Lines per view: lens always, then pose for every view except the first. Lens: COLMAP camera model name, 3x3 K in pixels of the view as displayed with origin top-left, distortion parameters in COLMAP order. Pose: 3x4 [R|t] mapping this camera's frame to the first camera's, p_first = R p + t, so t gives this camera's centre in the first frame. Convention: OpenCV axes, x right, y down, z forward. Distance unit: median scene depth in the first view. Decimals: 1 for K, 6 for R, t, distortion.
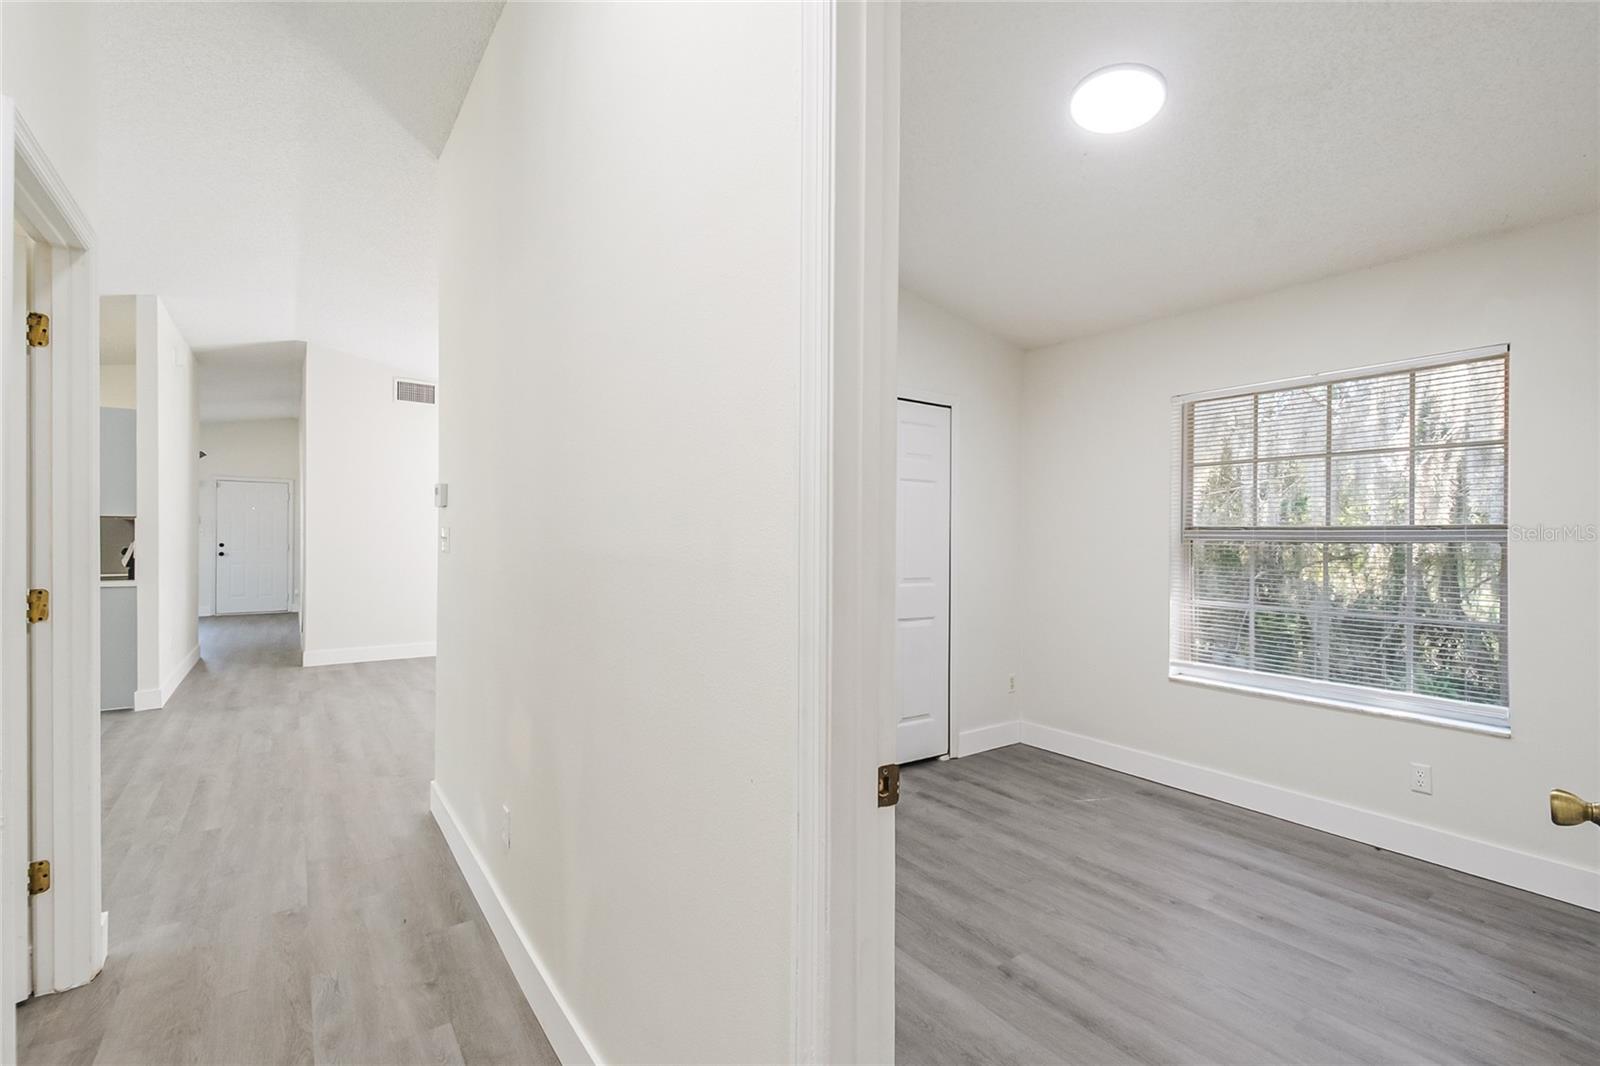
lens RADIAL K [[729.8, 0, 797.0], [0, 729.8, 526.3], [0, 0, 1]] dist [0.031901, -0.029228]
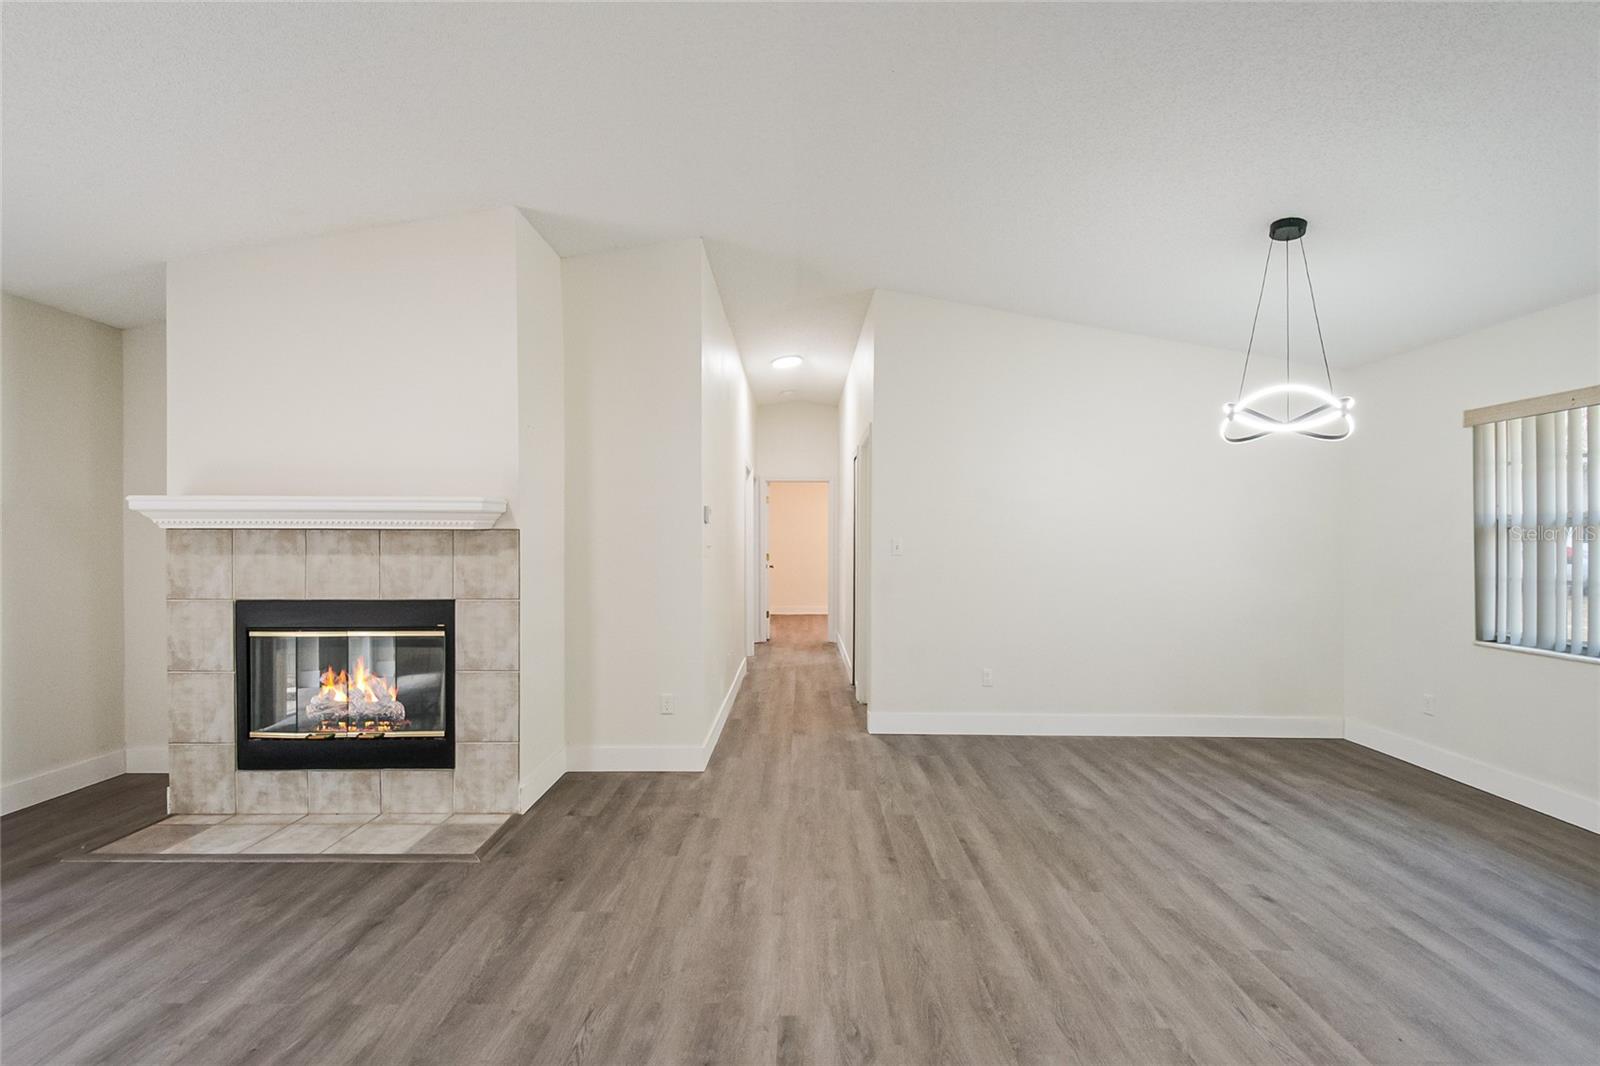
lens RADIAL K [[702.7, 0, 808.8], [0, 702.7, 538.5], [0, 0, 1]] dist [0.015714, -0.012553]
pose [[-0.826572, -0.007331, 0.562783, -0.787463], [-0.011421, 0.999928, -0.003748, 0.002821], [-0.562715, -0.009526, -0.826596, 1.140387]]
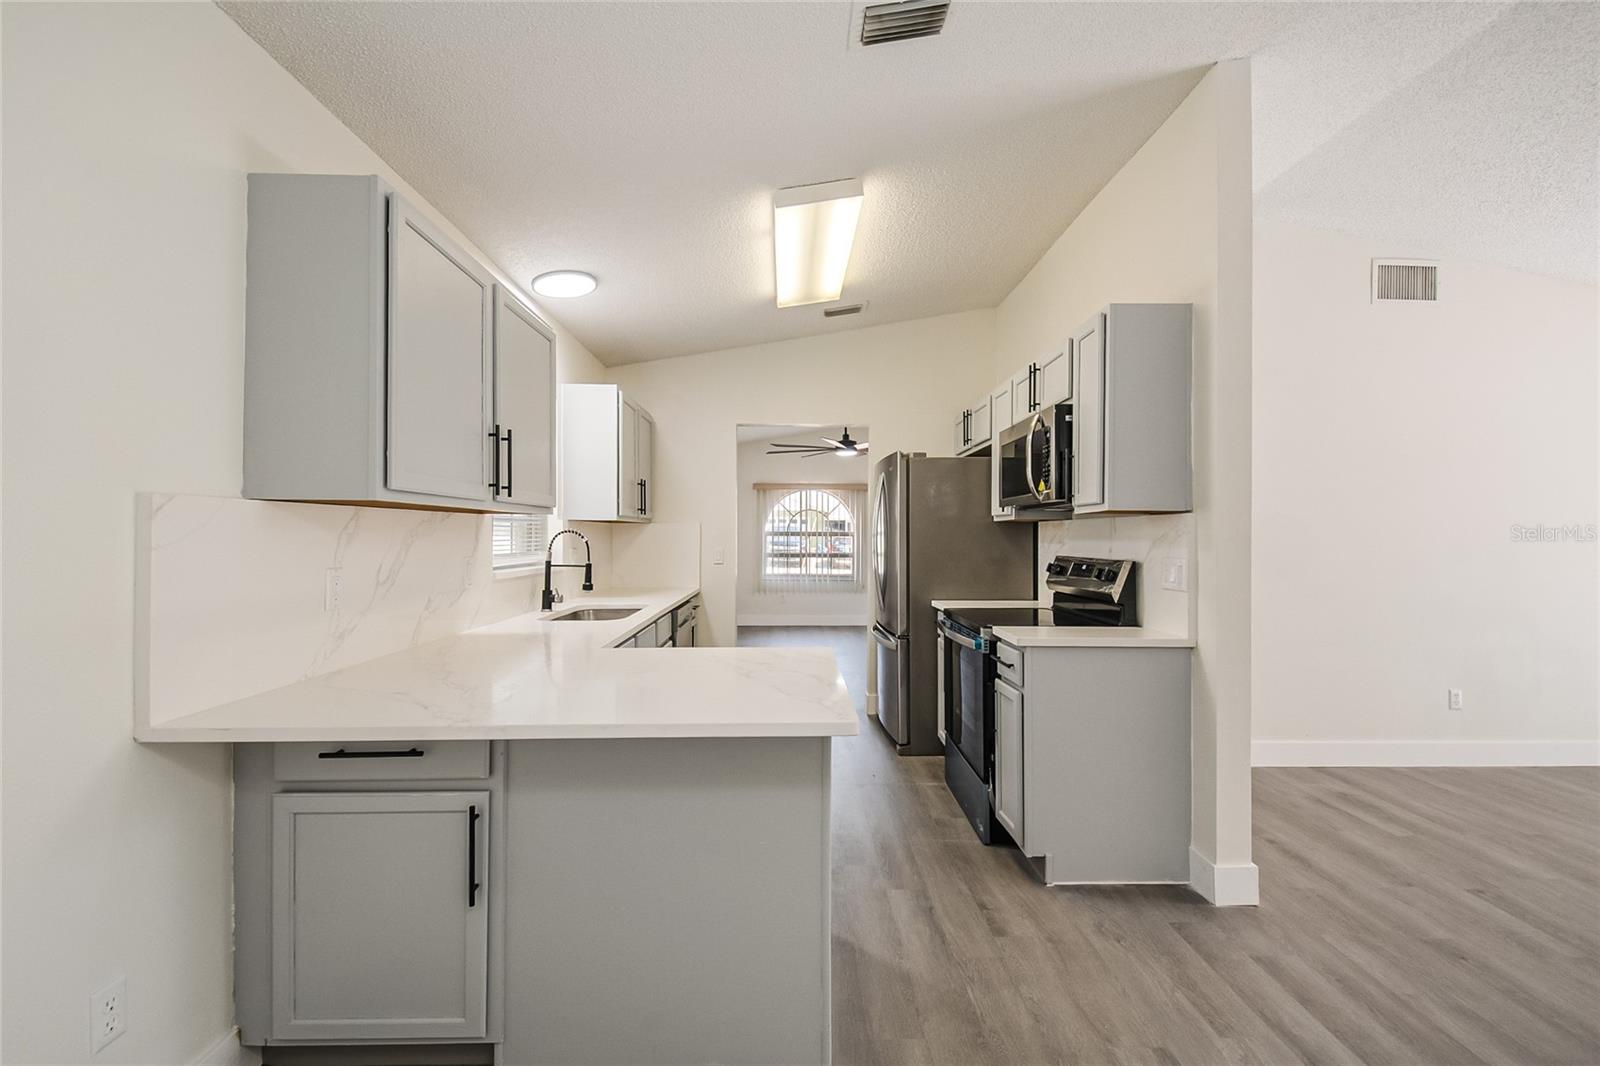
lens RADIAL K [[692.9, 0, 808.6], [0, 692.9, 533.3], [0, 0, 1]] dist [0.018186, -0.010796]
pose [[0.840462, 0.002916, -0.541863, -0.831175], [0.000455, 0.999981, 0.006087, 0.000445], [0.541870, -0.005363, 0.840445, 0.439107]]
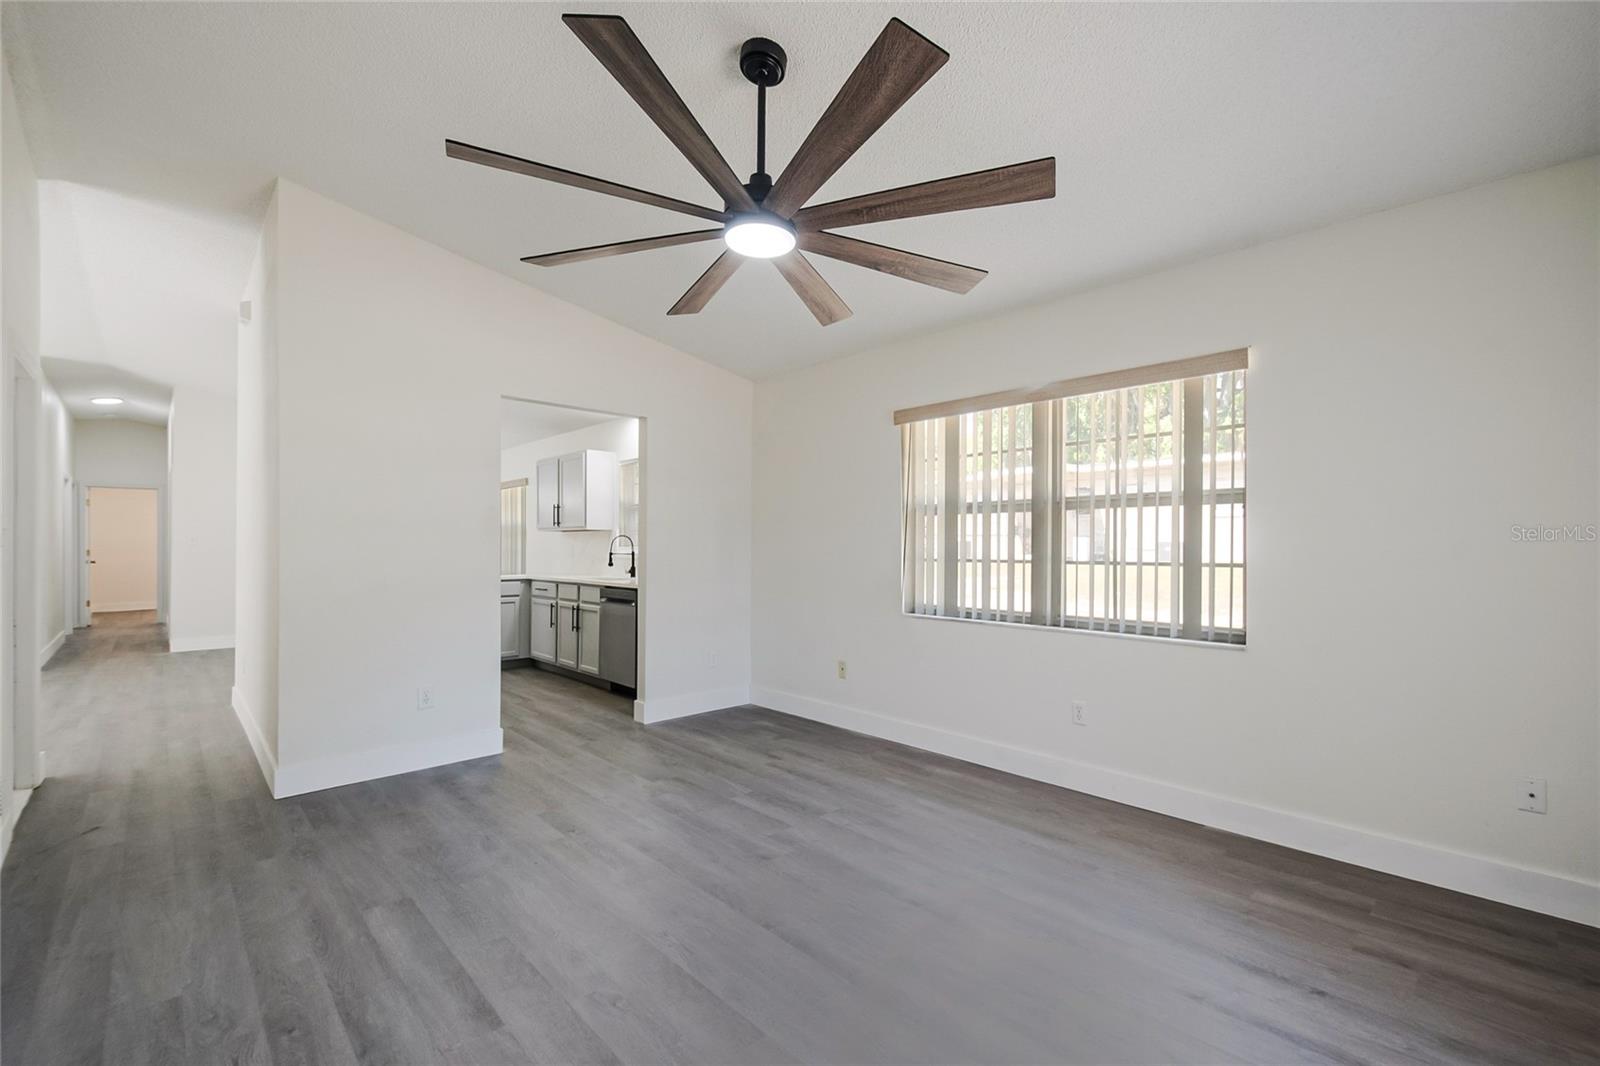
lens RADIAL K [[709.2, 0, 807.7], [0, 709.2, 535.2], [0, 0, 1]] dist [0.023227, -0.022699]
pose [[-0.991027, -0.004074, -0.133601, -1.482517], [-0.002222, 0.999900, -0.014002, 0.015755], [0.133645, -0.013579, -0.990936, 2.030475]]
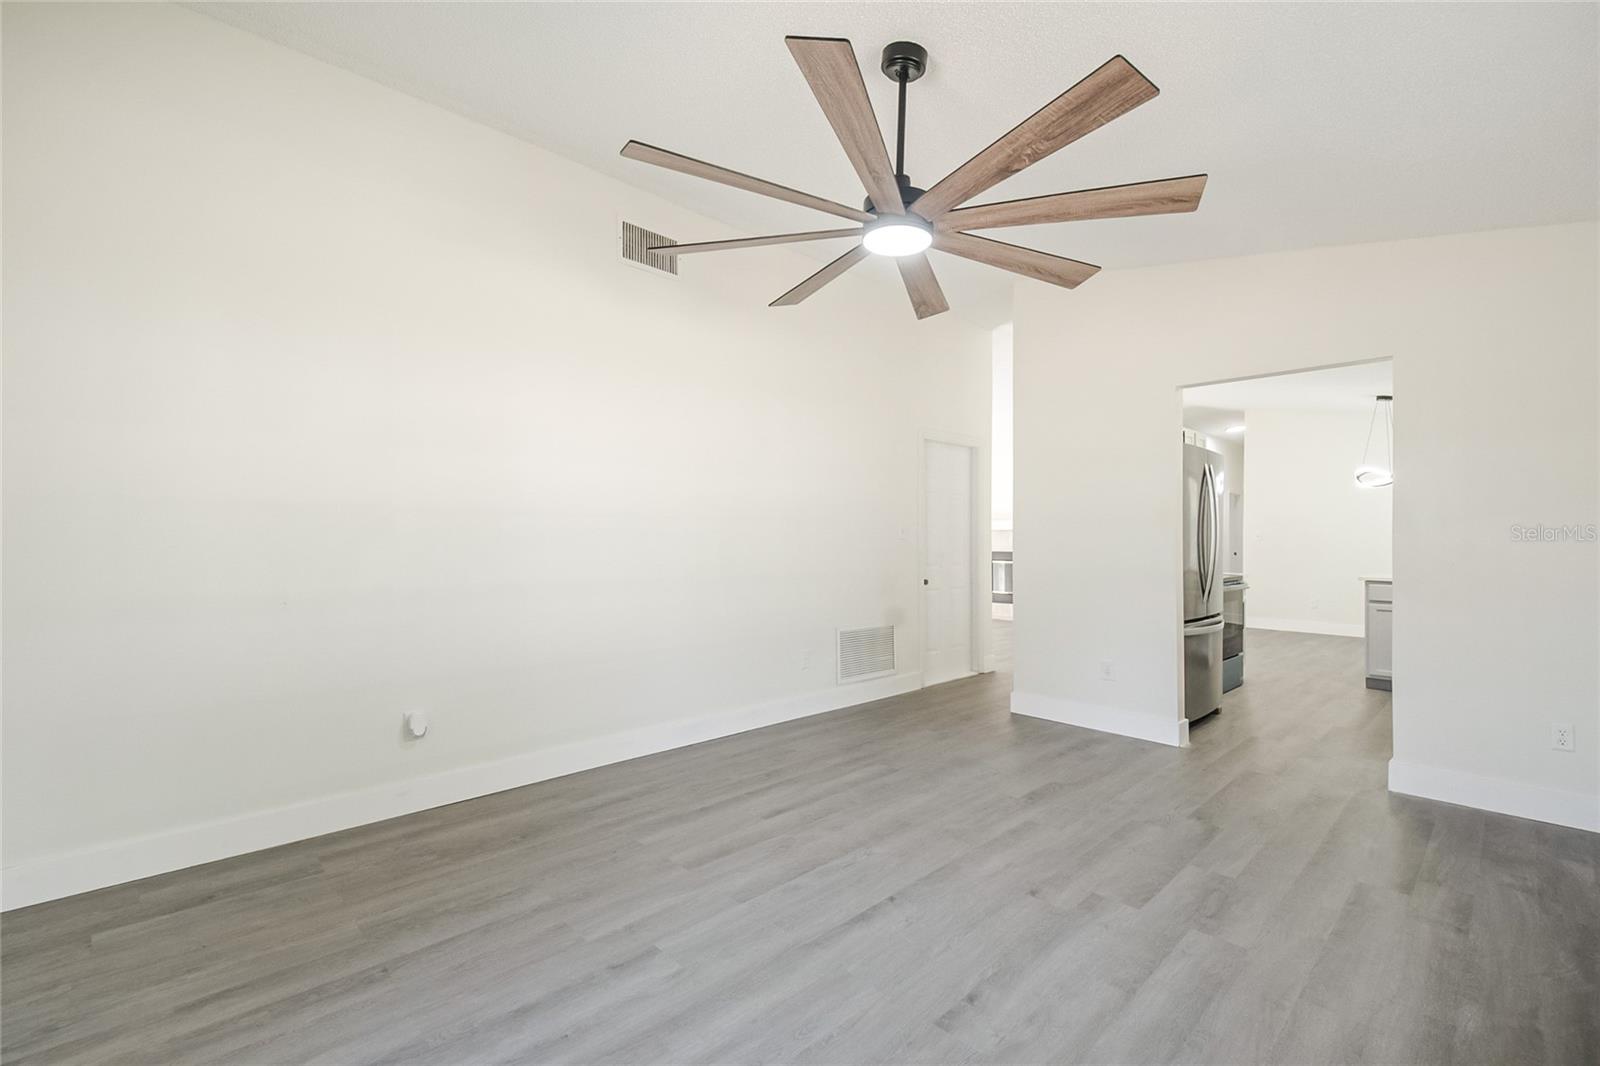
lens RADIAL K [[677.0, 0, 800.0], [0, 677.0, 533.0], [0, 0, 1]] dist [0.001255, -0.008148]
pose [[-0.135043, 0.000706, 0.990840, -1.905235], [-0.009151, 0.999956, -0.001960, 0.018266], [-0.990797, -0.009332, -0.135031, 1.730533]]
